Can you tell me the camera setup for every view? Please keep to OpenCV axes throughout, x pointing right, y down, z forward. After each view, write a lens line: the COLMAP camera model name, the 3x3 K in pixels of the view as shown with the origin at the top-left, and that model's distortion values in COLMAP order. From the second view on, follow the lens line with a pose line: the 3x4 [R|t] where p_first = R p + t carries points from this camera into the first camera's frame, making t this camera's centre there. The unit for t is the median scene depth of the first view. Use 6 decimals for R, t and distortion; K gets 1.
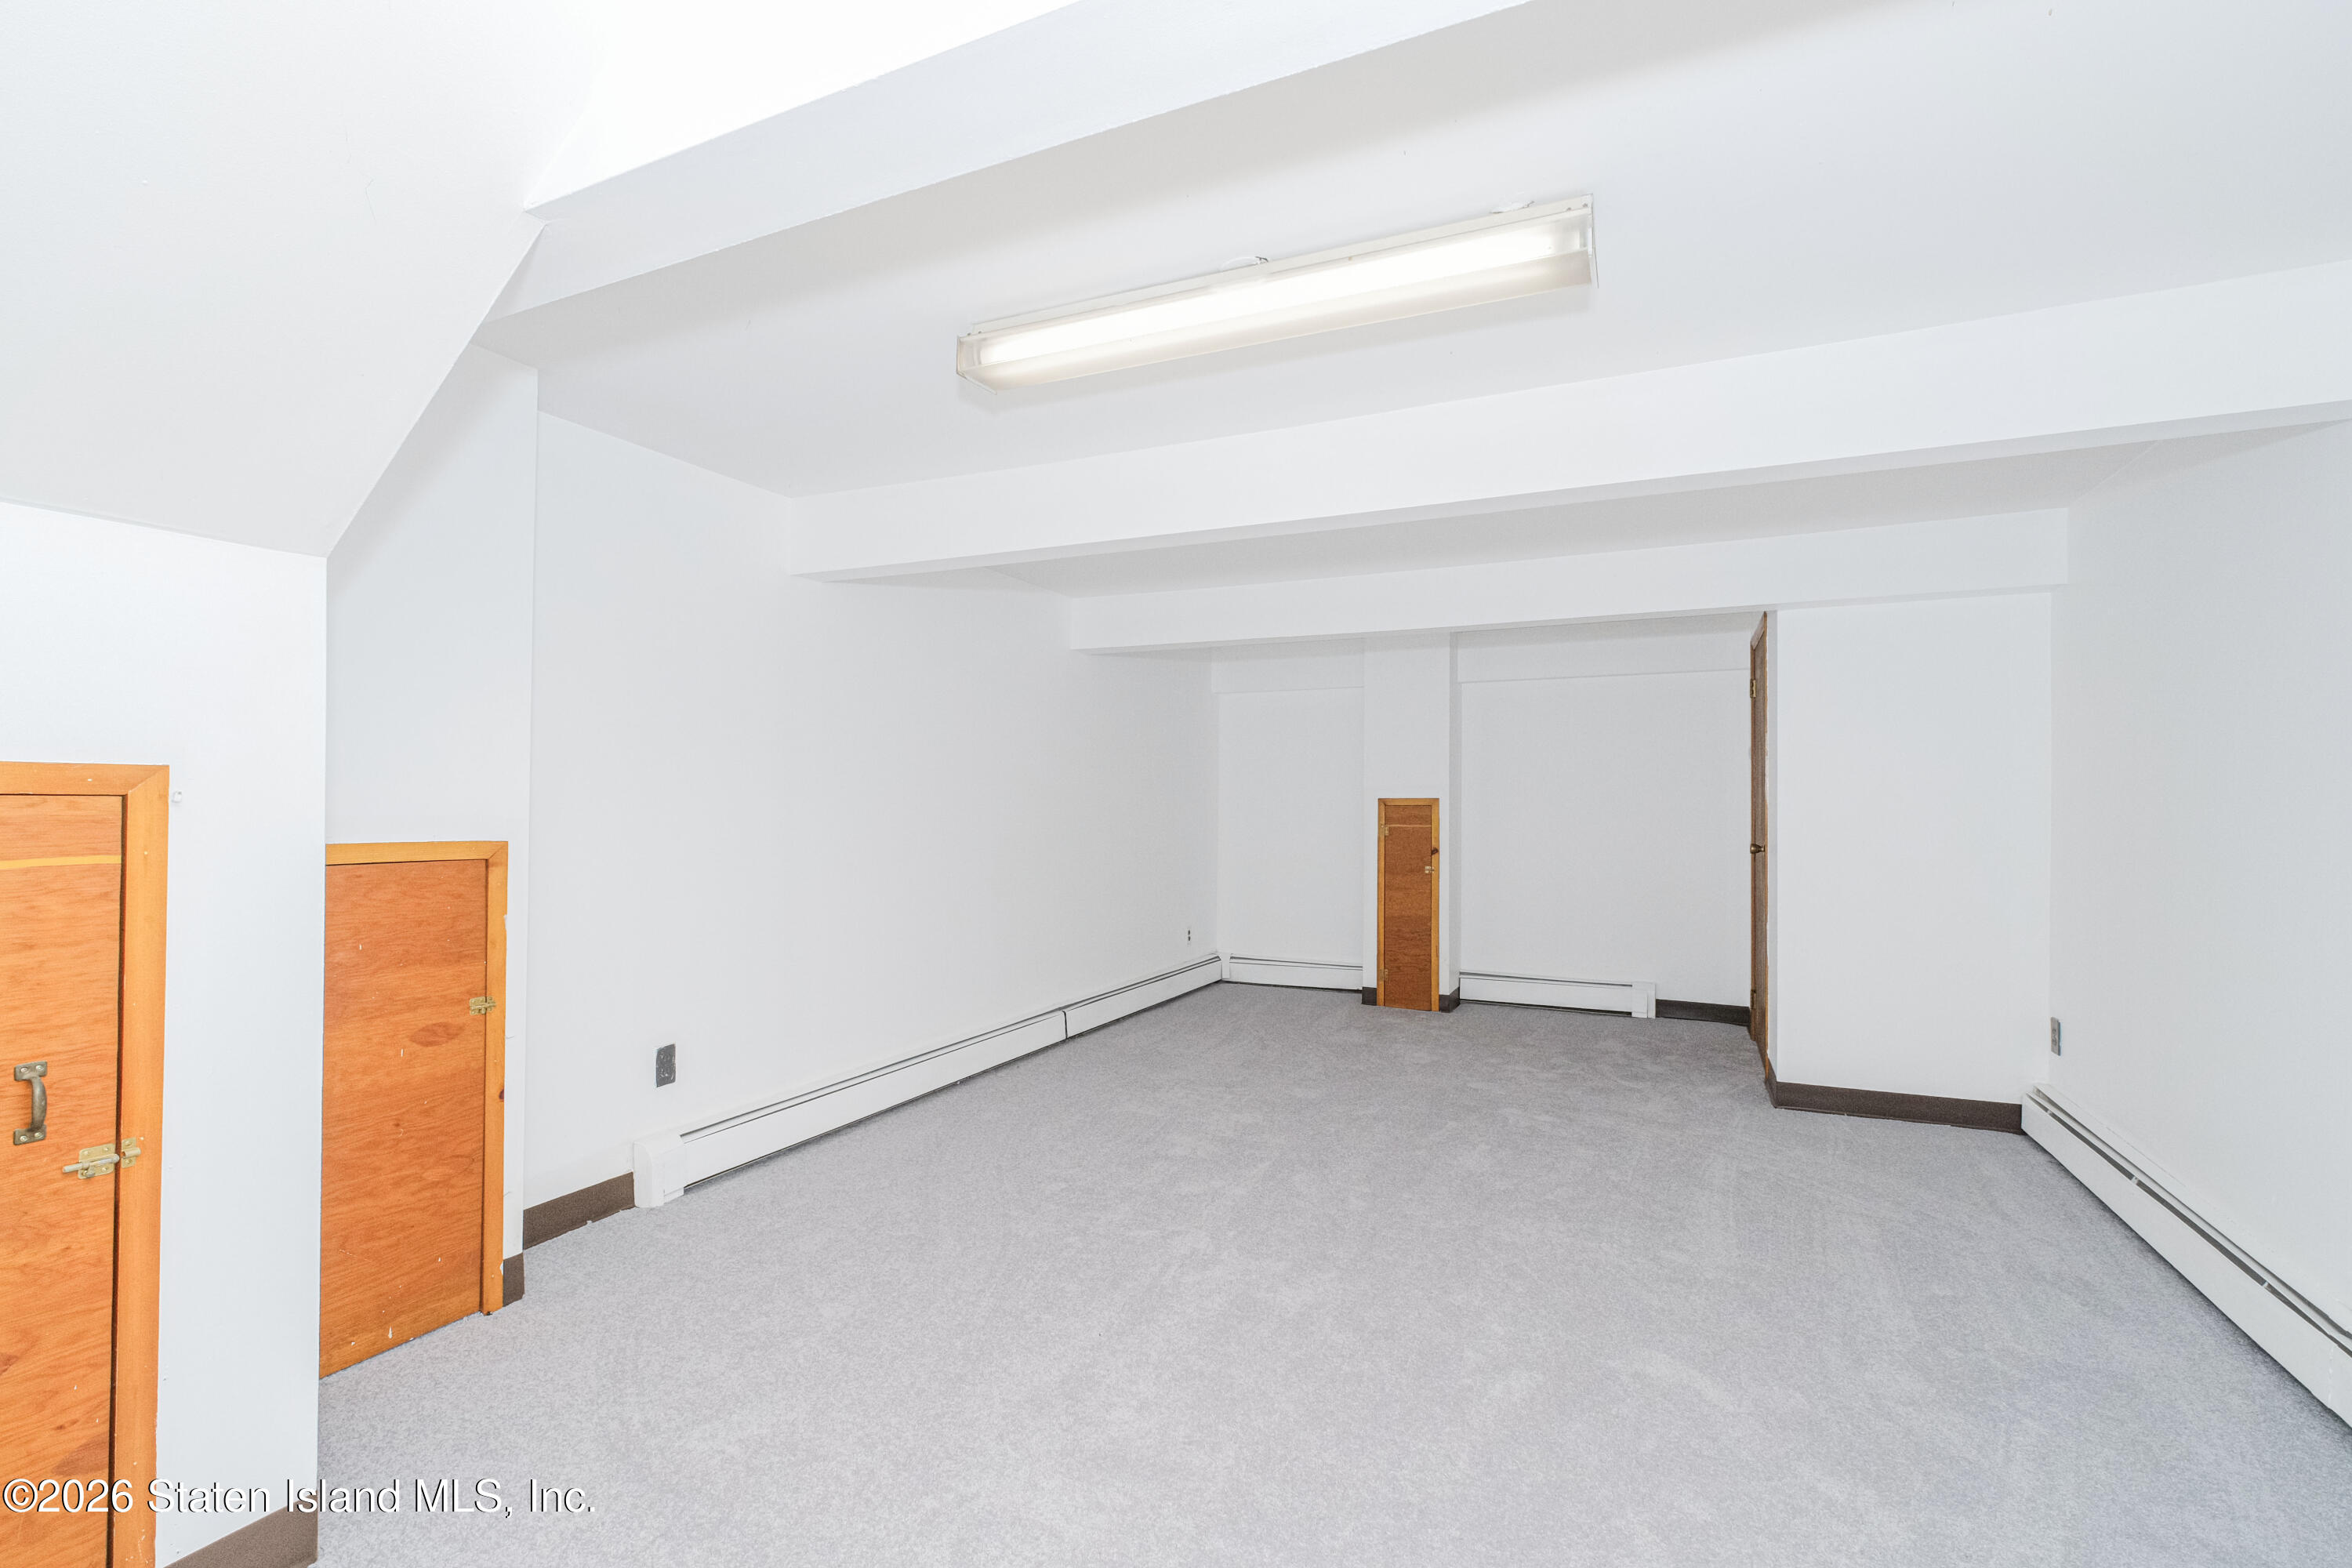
lens RADIAL K [[1055.7, 0, 1101.7], [0, 1055.7, 783.8], [0, 0, 1]] dist [-0.002320, 0.000152]
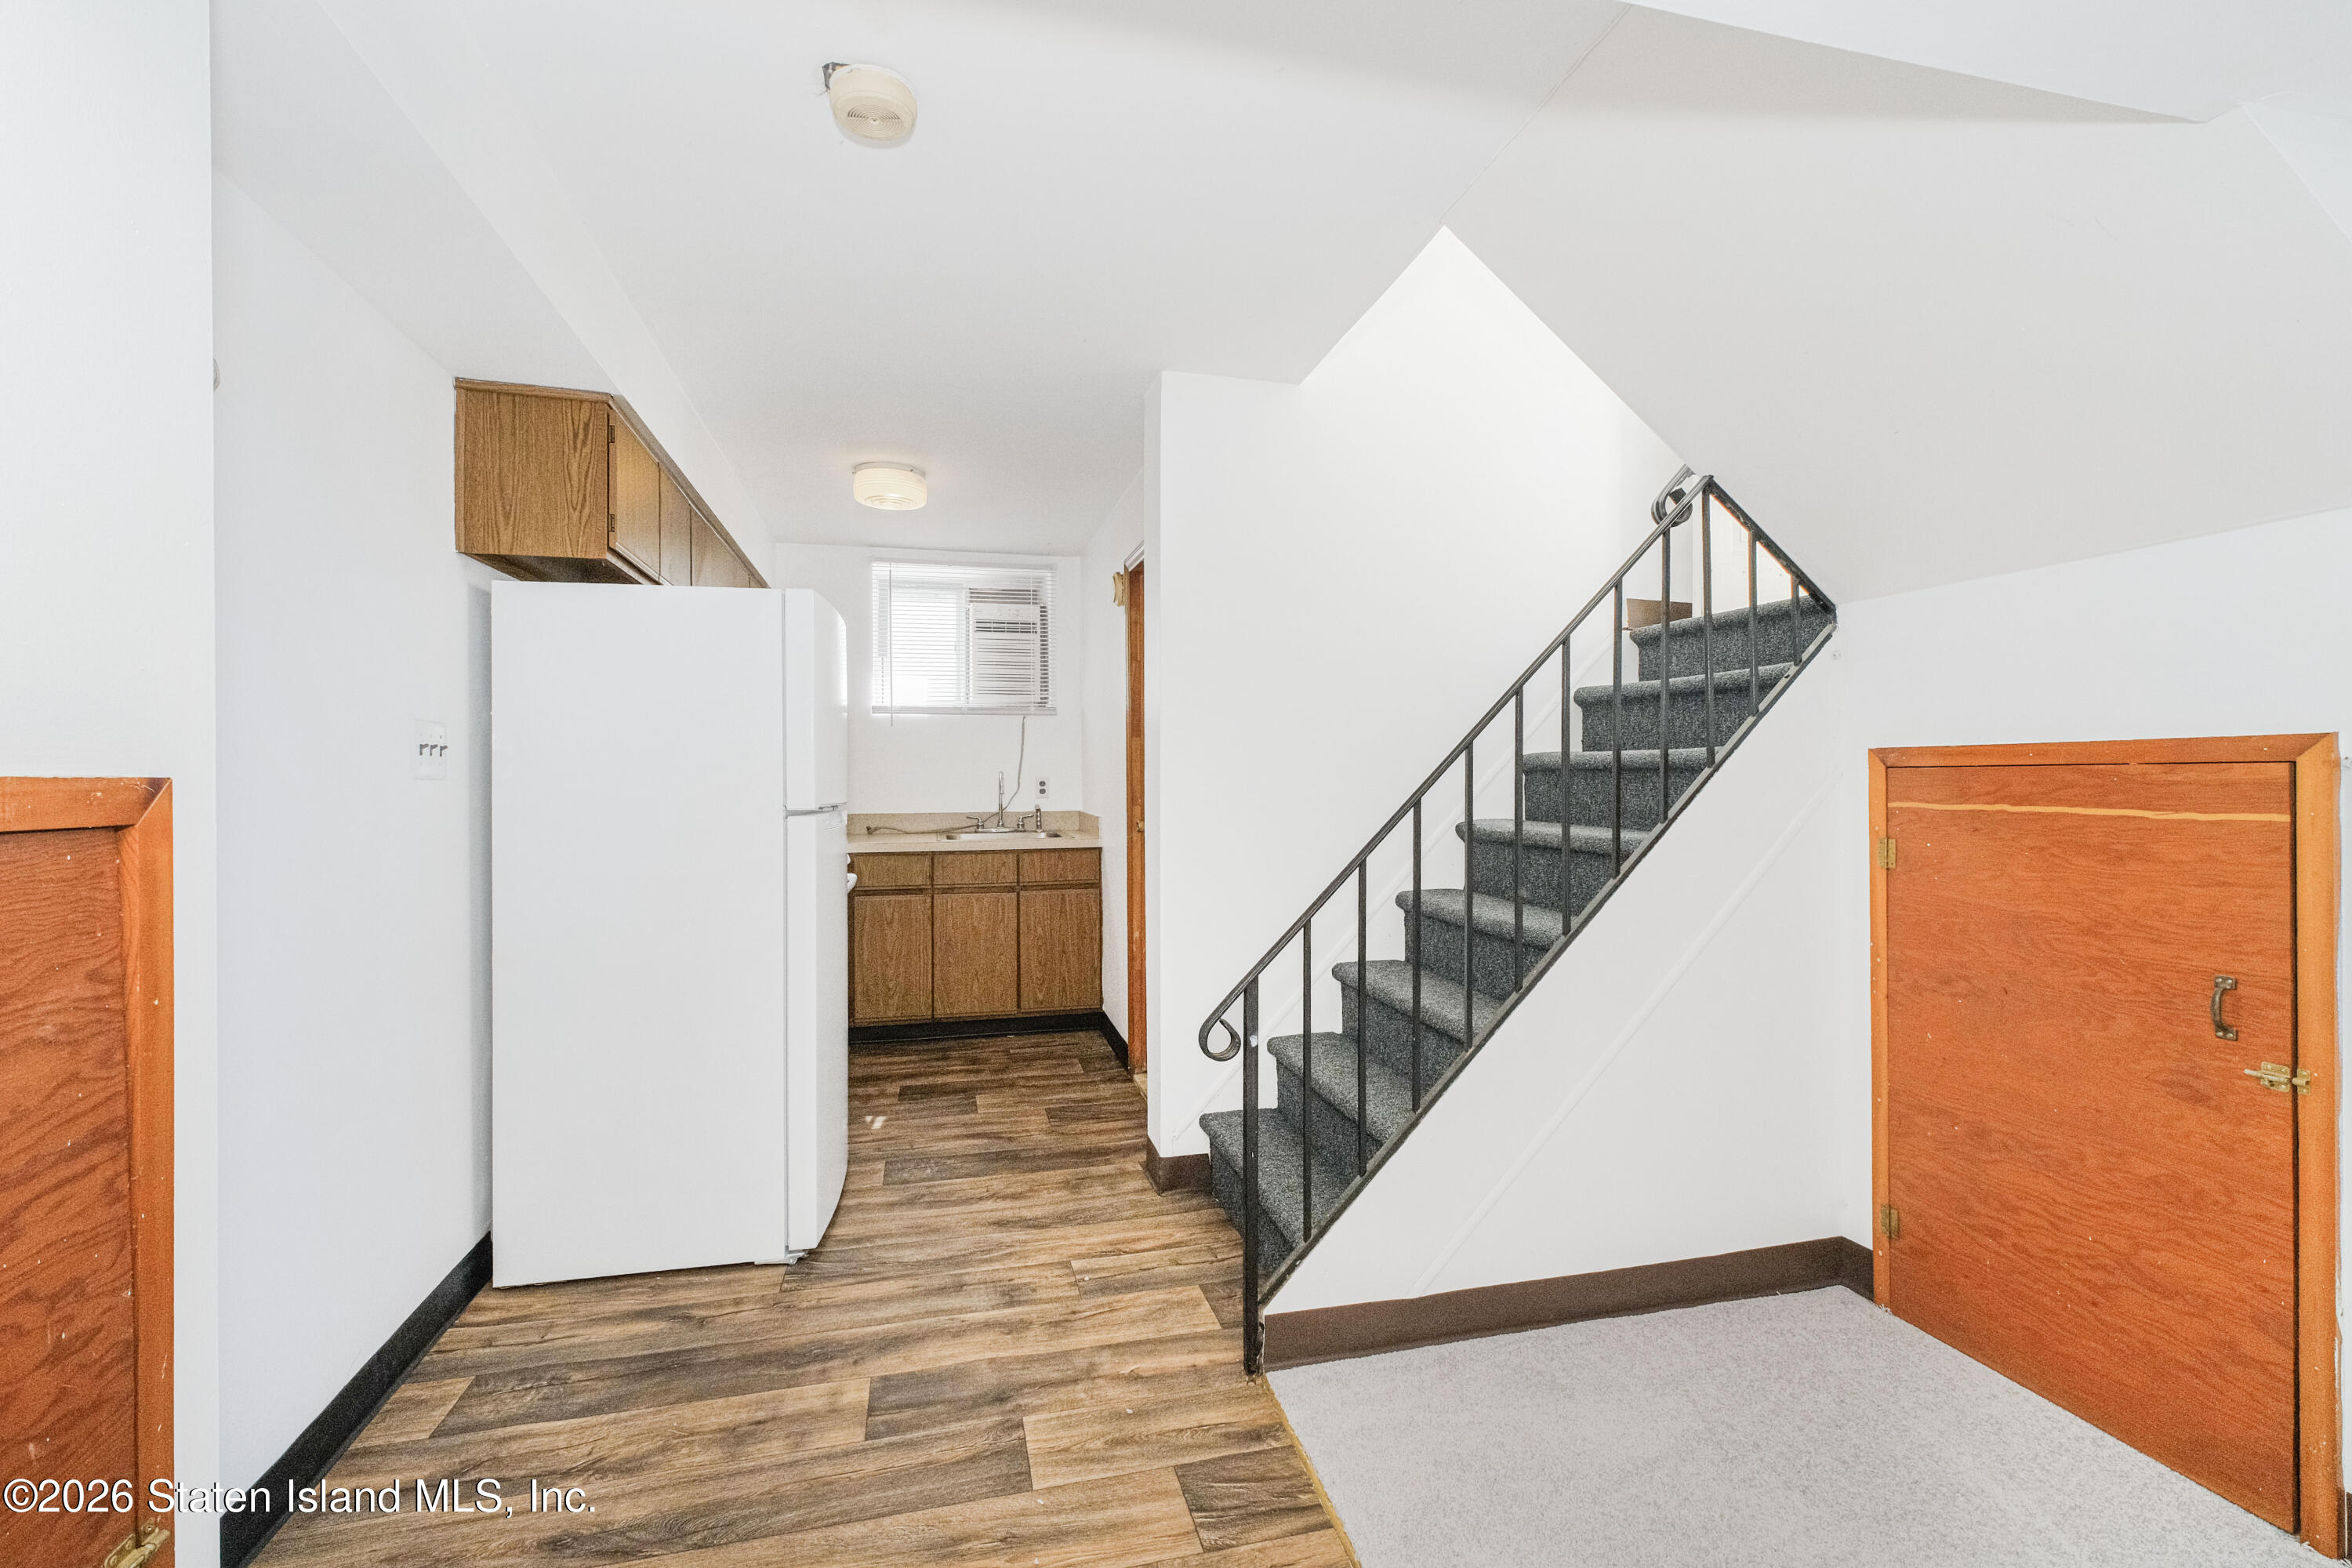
lens RADIAL K [[1055.7, 0, 1166.4], [0, 1055.7, 777.8], [0, 0, 1]] dist [-0.002320, 0.000152]
pose [[-0.749999, 0.002413, -0.661435, 0.179716], [0.010390, 0.999913, -0.008132, 0.006264], [0.661358, -0.012971, -0.749959, 0.263318]]
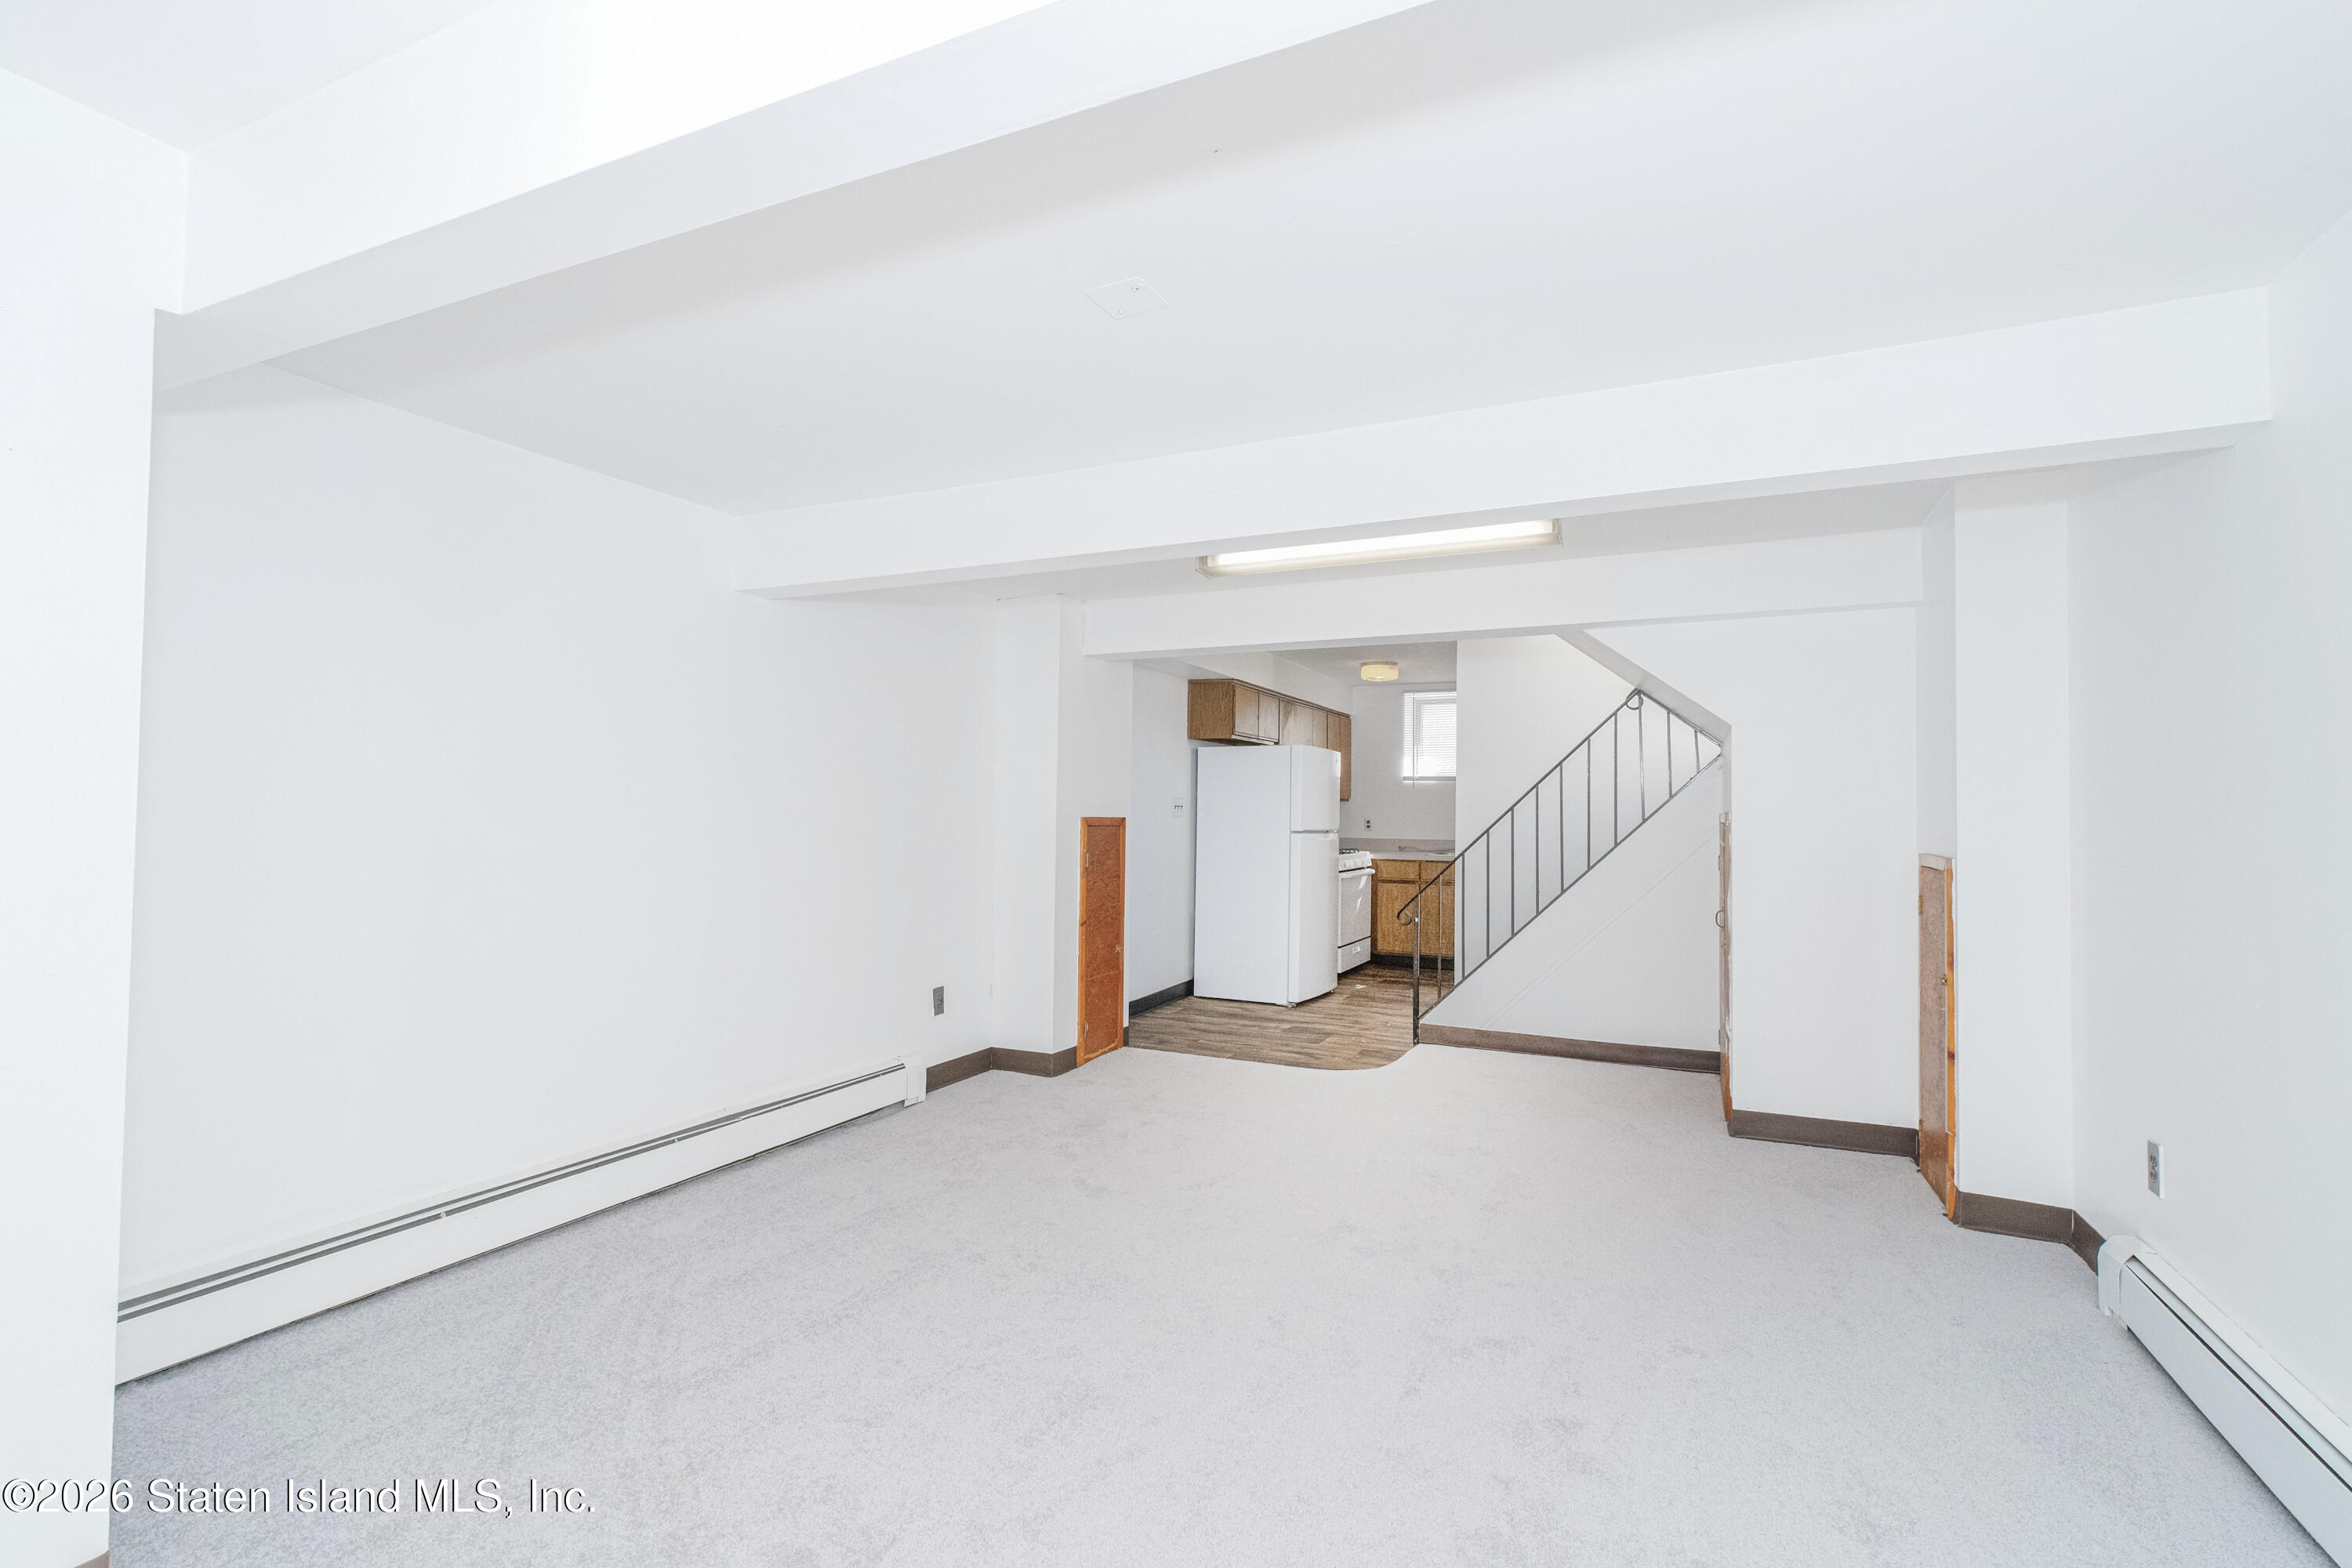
lens RADIAL K [[1055.7, 0, 1174.9], [0, 1055.7, 789.9], [0, 0, 1]] dist [-0.002320, 0.000152]
pose [[-0.998334, -0.012174, -0.056393, 0.198384], [-0.010399, 0.999444, -0.031668, 0.007714], [0.056747, -0.031029, -0.997906, 1.055049]]
